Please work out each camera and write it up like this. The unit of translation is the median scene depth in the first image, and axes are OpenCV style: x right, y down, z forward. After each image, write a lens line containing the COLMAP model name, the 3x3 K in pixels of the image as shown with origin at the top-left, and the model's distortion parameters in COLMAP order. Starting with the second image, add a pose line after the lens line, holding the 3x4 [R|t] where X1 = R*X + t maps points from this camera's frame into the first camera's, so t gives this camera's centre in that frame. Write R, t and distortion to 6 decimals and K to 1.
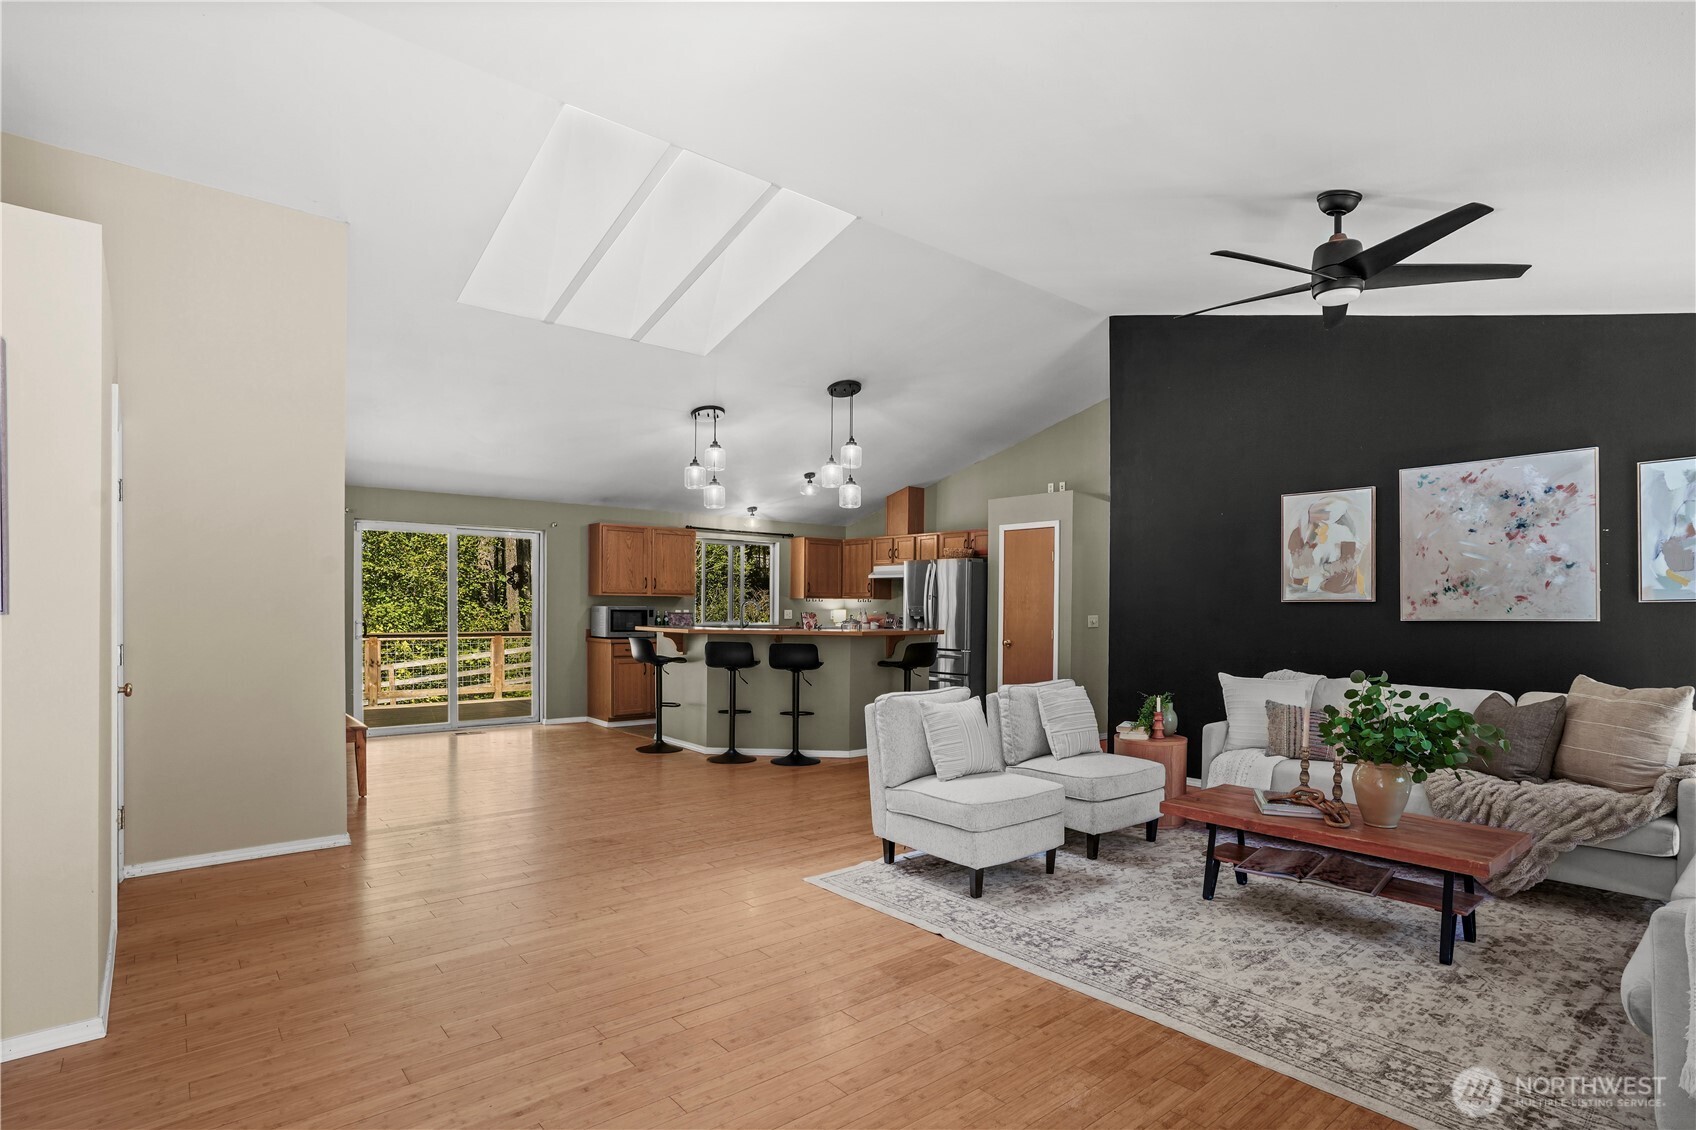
lens RADIAL K [[856.7, 0, 855.3], [0, 856.7, 602.8], [0, 0, 1]] dist [-0.063446, 0.043093]
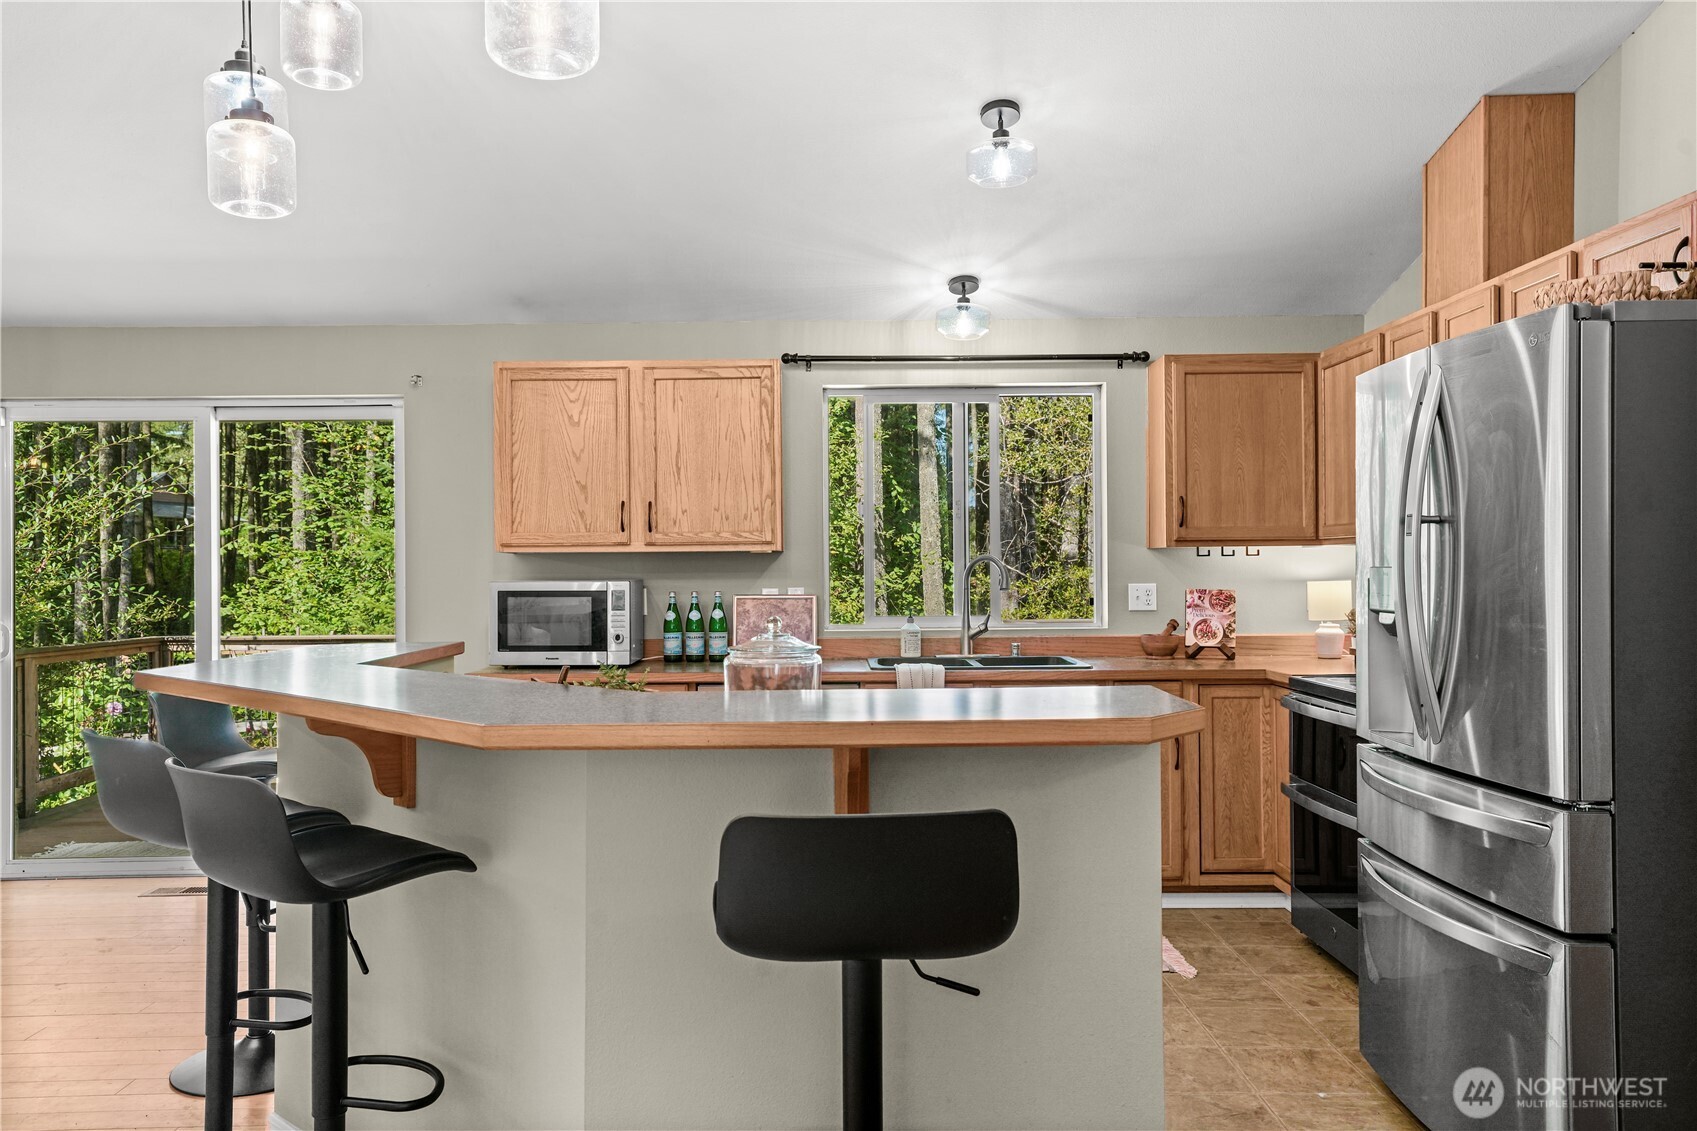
lens RADIAL K [[1290.2, 0, 810.0], [0, 1290.2, 563.8], [0, 0, 1]] dist [0.005928, 0.003992]
pose [[0.755450, -0.017515, -0.654972, 0.353407], [0.015595, 0.999840, -0.008750, 0.006608], [0.655020, -0.003604, 0.755603, 1.264860]]
